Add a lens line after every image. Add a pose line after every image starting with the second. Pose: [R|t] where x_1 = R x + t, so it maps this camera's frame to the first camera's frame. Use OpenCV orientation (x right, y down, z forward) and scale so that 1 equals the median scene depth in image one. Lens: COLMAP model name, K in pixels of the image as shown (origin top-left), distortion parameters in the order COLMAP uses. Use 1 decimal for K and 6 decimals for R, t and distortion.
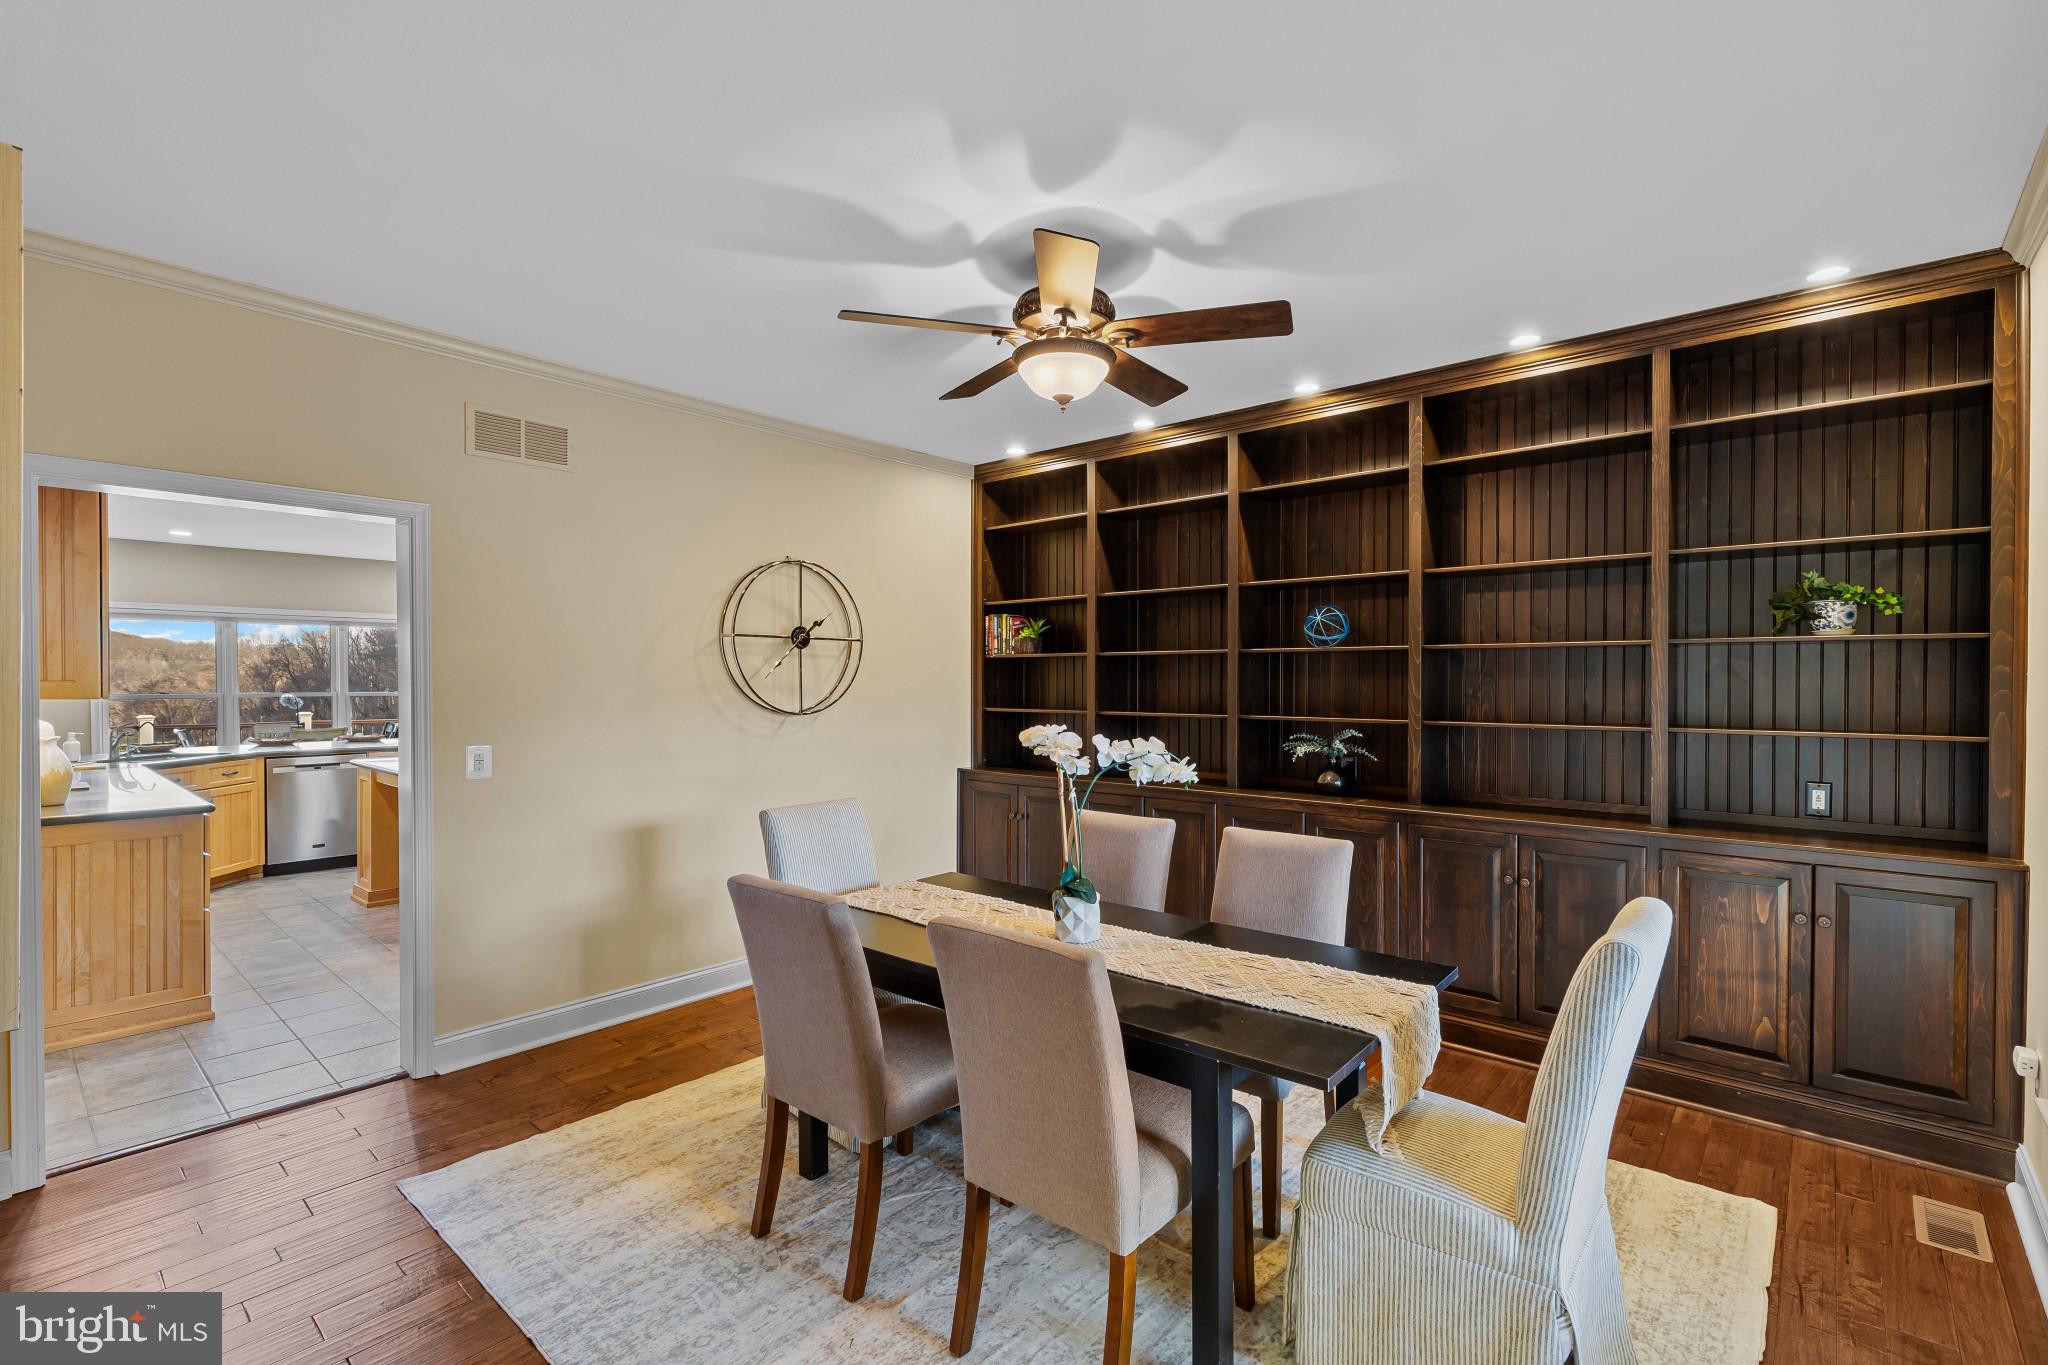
lens RADIAL K [[937.3, 0, 1024.0], [0, 937.3, 682.5], [0, 0, 1]] dist [0.002125, 0.000193]
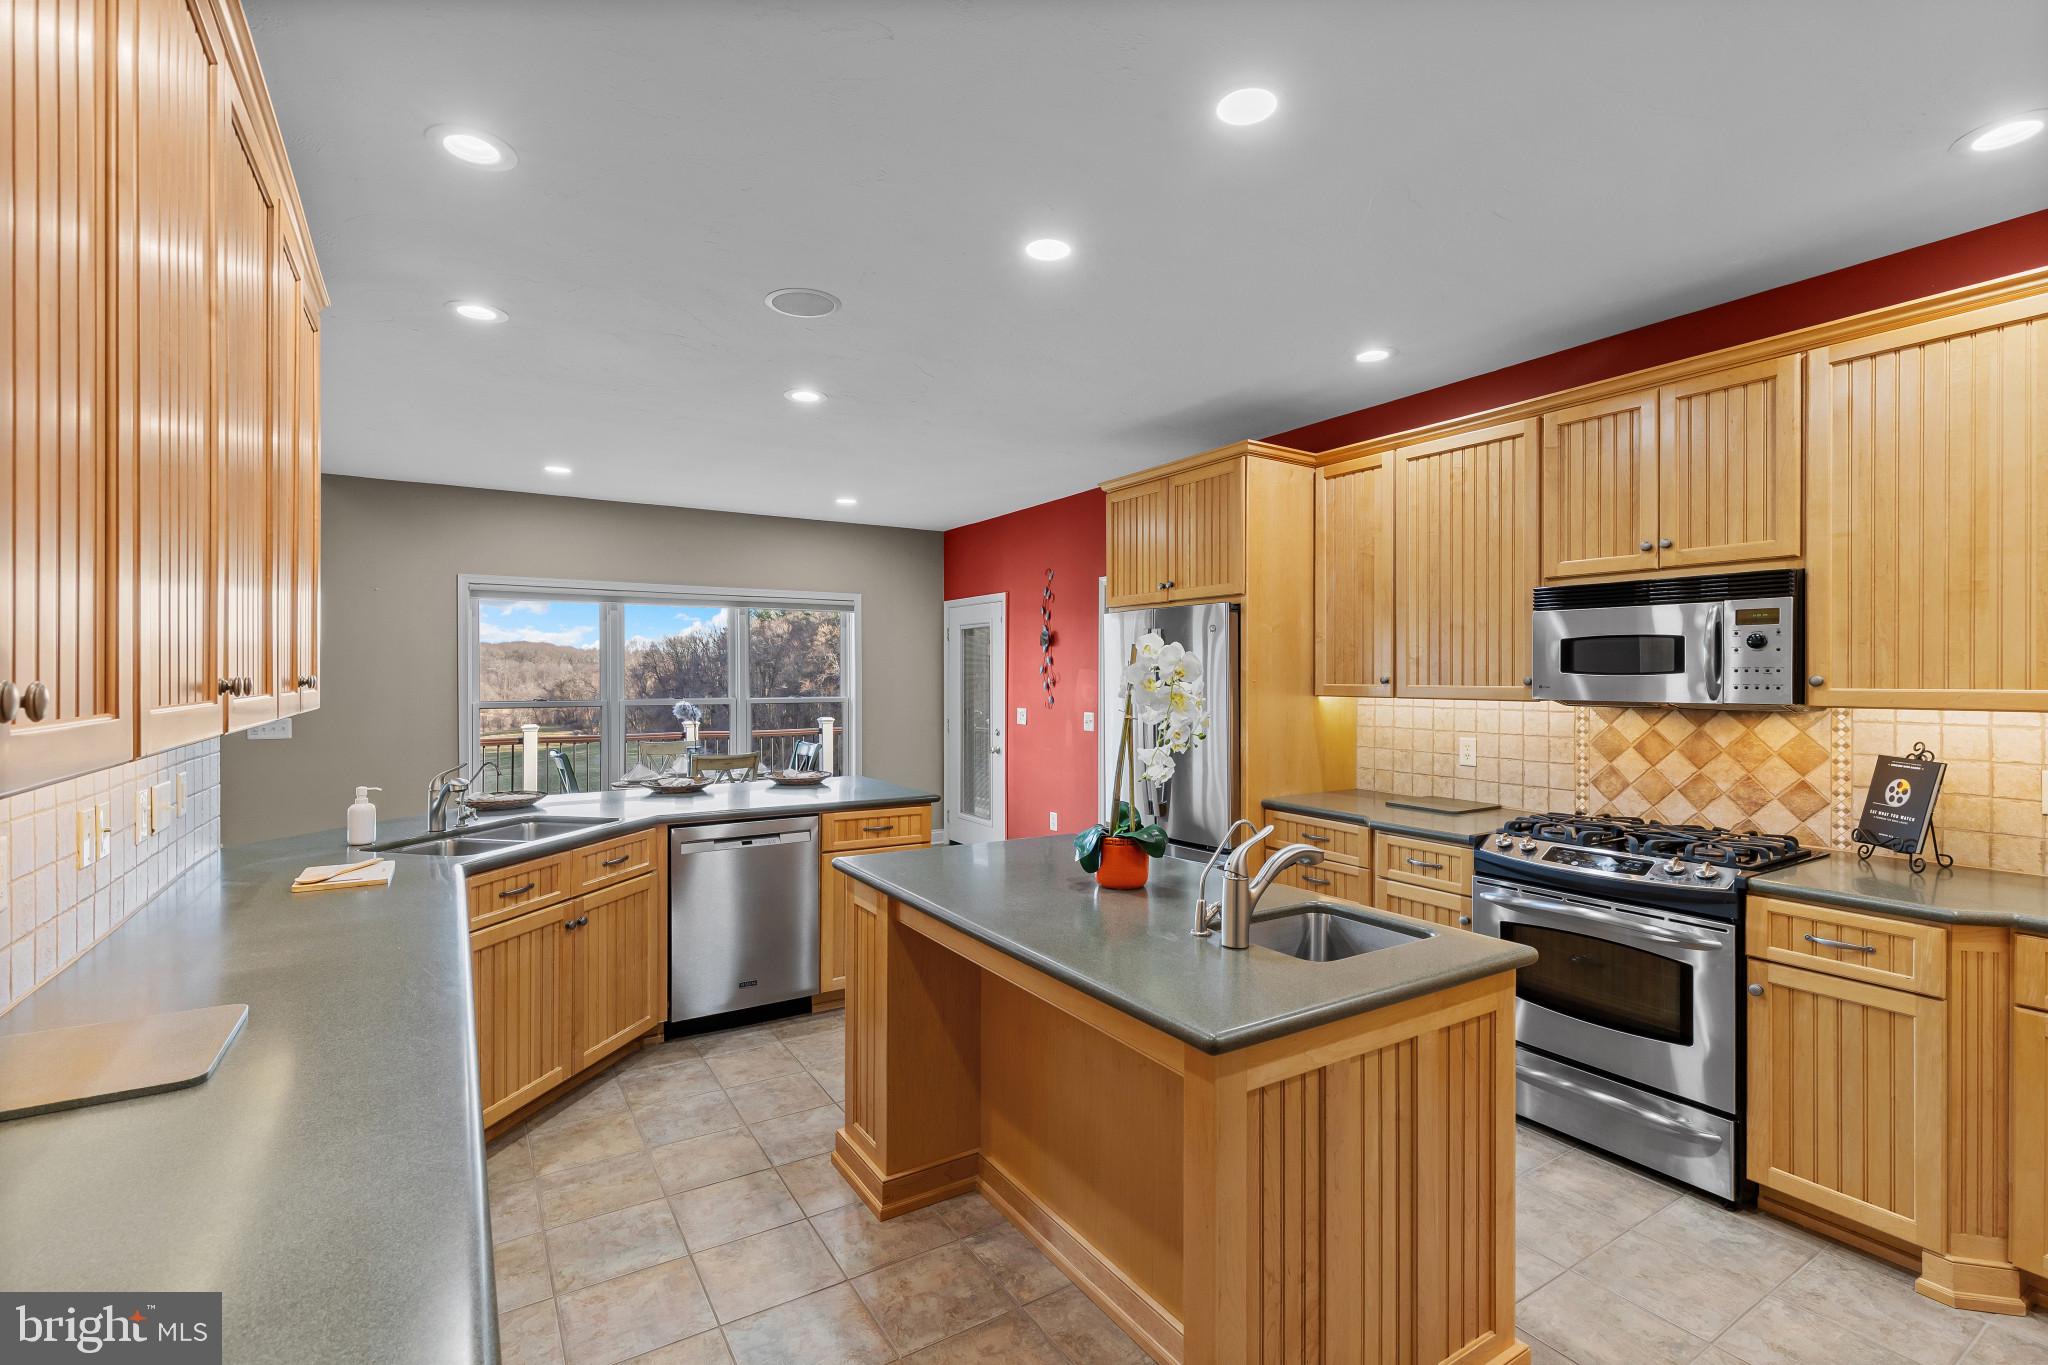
lens RADIAL K [[937.3, 0, 1024.0], [0, 937.3, 682.5], [0, 0, 1]] dist [0.002125, 0.000193]
pose [[0.958305, 0.005433, -0.285695, -0.329497], [-0.006460, 0.999976, -0.002653, -0.001778], [0.285674, 0.004388, 0.958317, 0.388132]]
